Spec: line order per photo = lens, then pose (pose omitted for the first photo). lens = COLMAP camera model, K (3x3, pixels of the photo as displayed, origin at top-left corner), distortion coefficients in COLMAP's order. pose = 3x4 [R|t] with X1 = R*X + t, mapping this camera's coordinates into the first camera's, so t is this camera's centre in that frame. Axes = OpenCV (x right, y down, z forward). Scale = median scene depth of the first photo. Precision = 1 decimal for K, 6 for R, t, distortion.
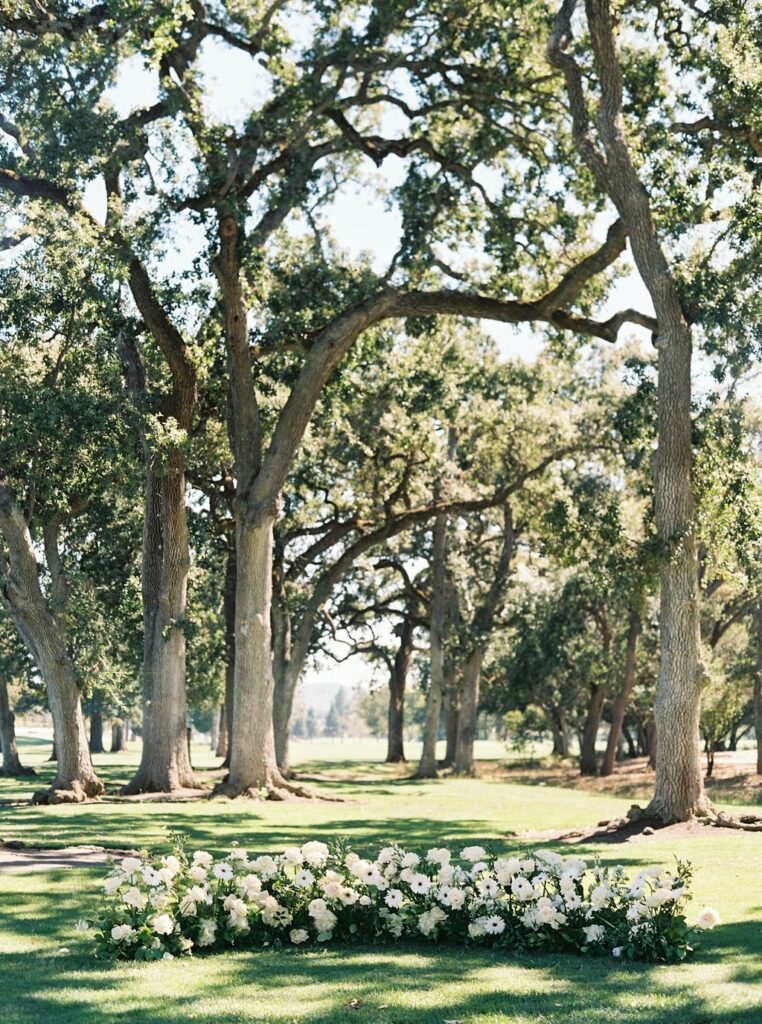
lens RADIAL K [[1629.2, 0, 381.0], [0, 1629.2, 512.0], [0, 0, 1]] dist [-0.125578, 0.013517]
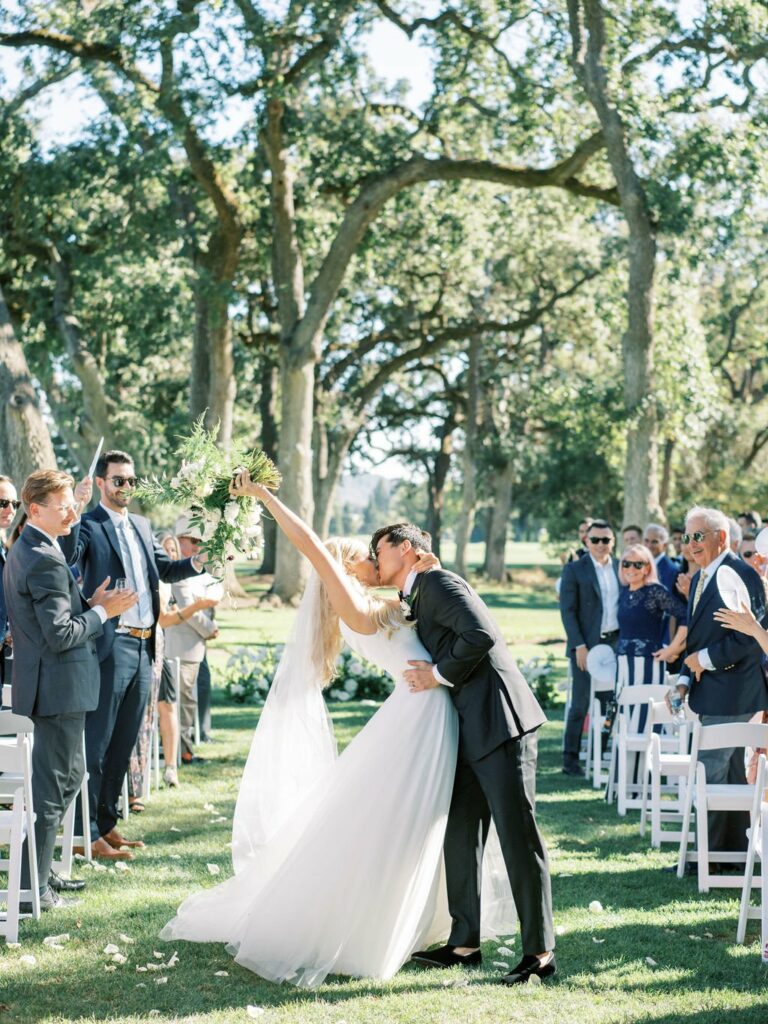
lens RADIAL K [[1844.2, 0, 384.0], [0, 1844.2, 512.0], [0, 0, 1]] dist [0.026483, 0.058855]
pose [[0.999675, 0.011467, -0.022772, 0.010881], [-0.008522, 0.992063, 0.125452, -0.044123], [0.024030, -0.125217, 0.991838, -0.231167]]
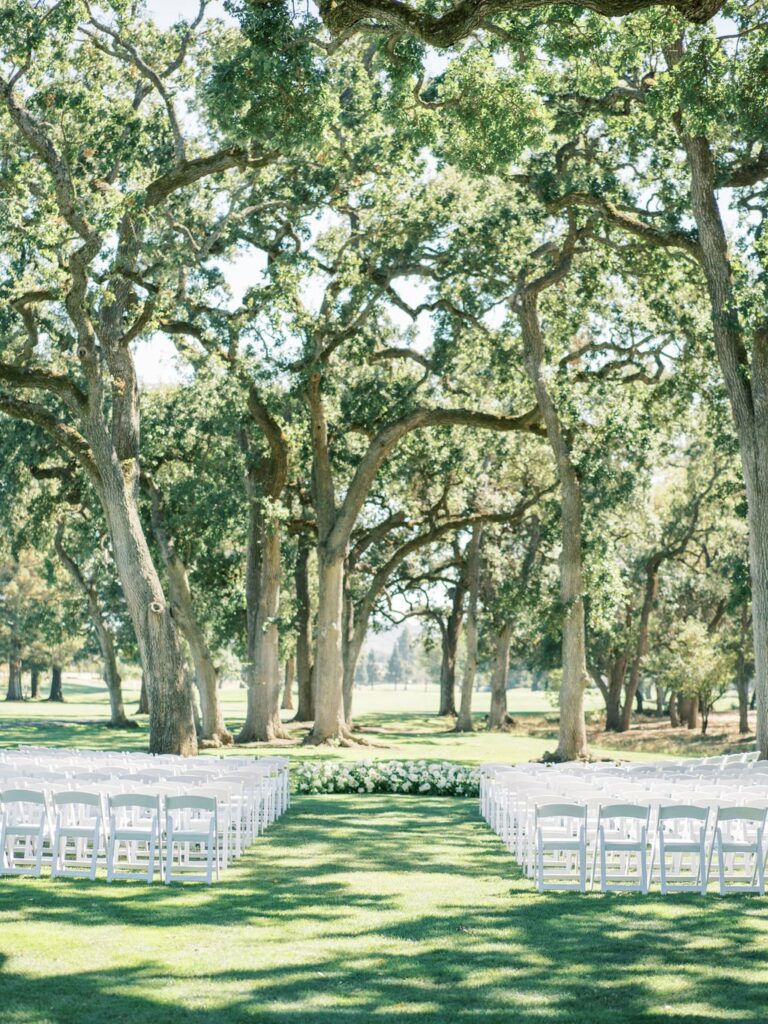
lens RADIAL K [[1844.2, 0, 384.0], [0, 1844.2, 512.0], [0, 0, 1]] dist [0.026483, 0.058855]
pose [[0.999316, 0.004418, -0.036709, 0.027531], [-0.002719, 0.998929, 0.046199, -0.097863], [0.036874, -0.046067, 0.998258, -0.571951]]
